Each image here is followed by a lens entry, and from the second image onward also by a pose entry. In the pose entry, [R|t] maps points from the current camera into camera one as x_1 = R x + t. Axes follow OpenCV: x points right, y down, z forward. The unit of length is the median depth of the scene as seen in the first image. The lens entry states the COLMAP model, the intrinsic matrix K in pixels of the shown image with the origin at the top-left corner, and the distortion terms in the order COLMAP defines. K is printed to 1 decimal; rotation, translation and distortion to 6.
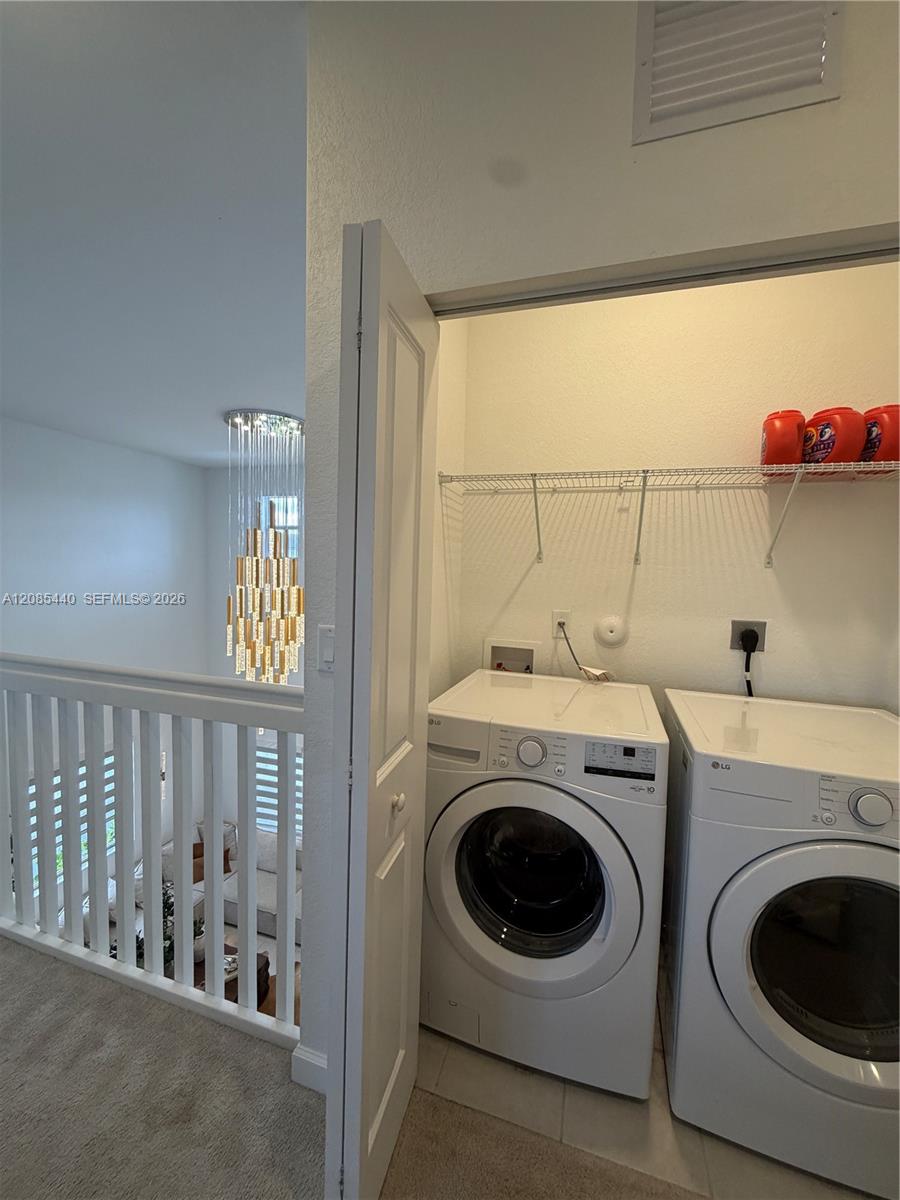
lens RADIAL K [[481.4, 0, 449.8], [0, 481.4, 596.7], [0, 0, 1]] dist [0.000008, 0.000540]
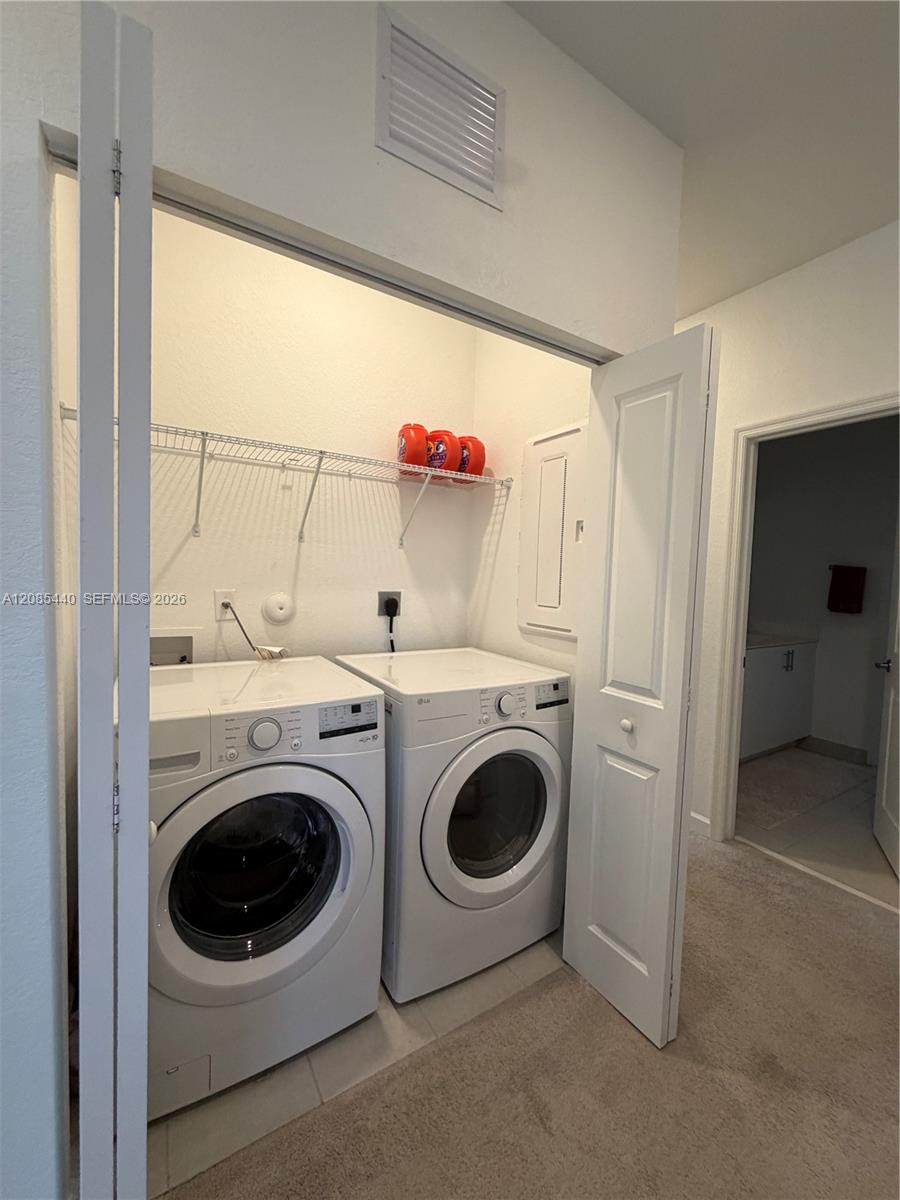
lens RADIAL K [[481.4, 0, 449.6], [0, 481.4, 596.7], [0, 0, 1]] dist [0.000008, 0.000540]
pose [[0.649820, -0.047231, 0.758619, -0.279624], [0.032193, 0.998882, 0.034613, 0.035472], [-0.759406, 0.001930, 0.650614, 0.120398]]
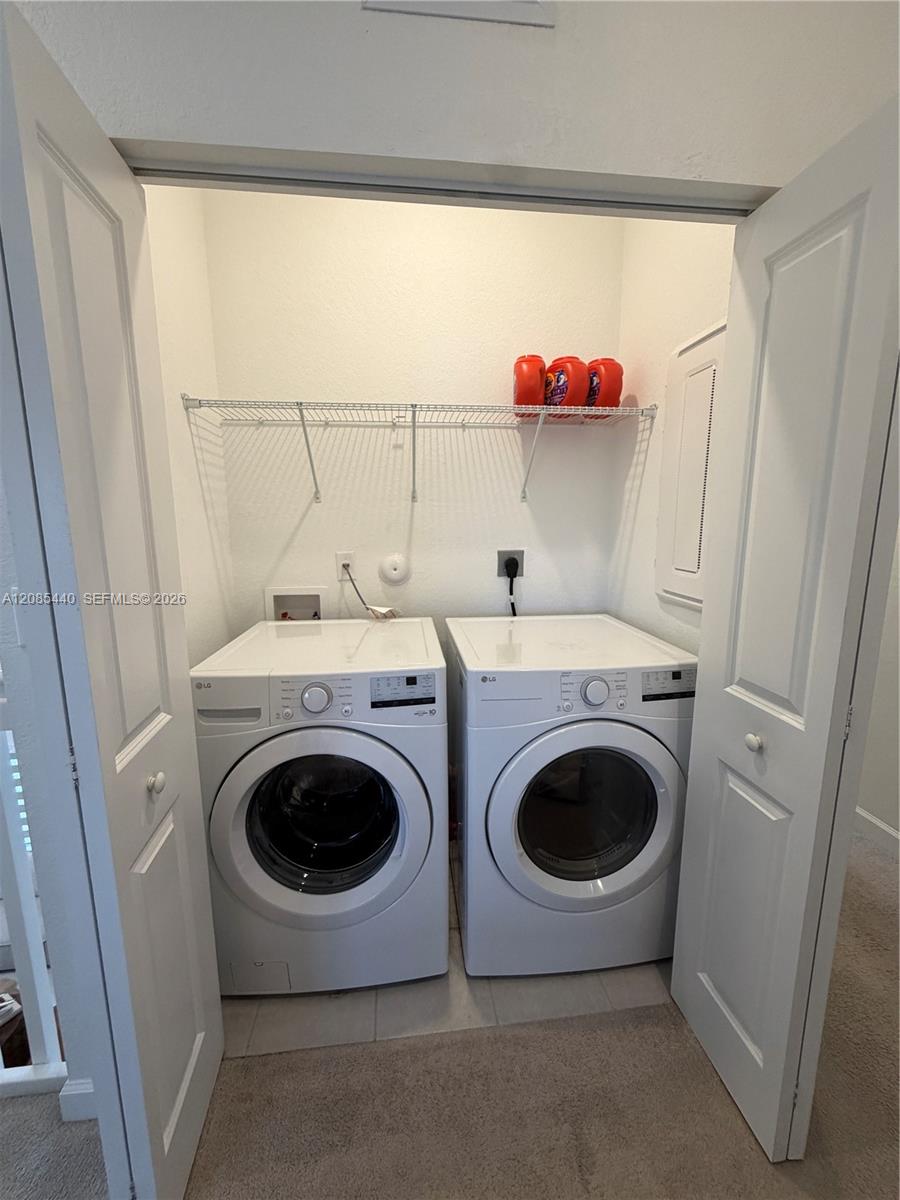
lens RADIAL K [[481.4, 0, 451.3], [0, 481.4, 596.8], [0, 0, 1]] dist [0.000008, 0.000540]
pose [[0.913784, -0.099775, 0.393755, 0.054623], [0.055817, 0.991011, 0.121583, 0.018320], [-0.402347, -0.089123, 0.911139, 0.029783]]
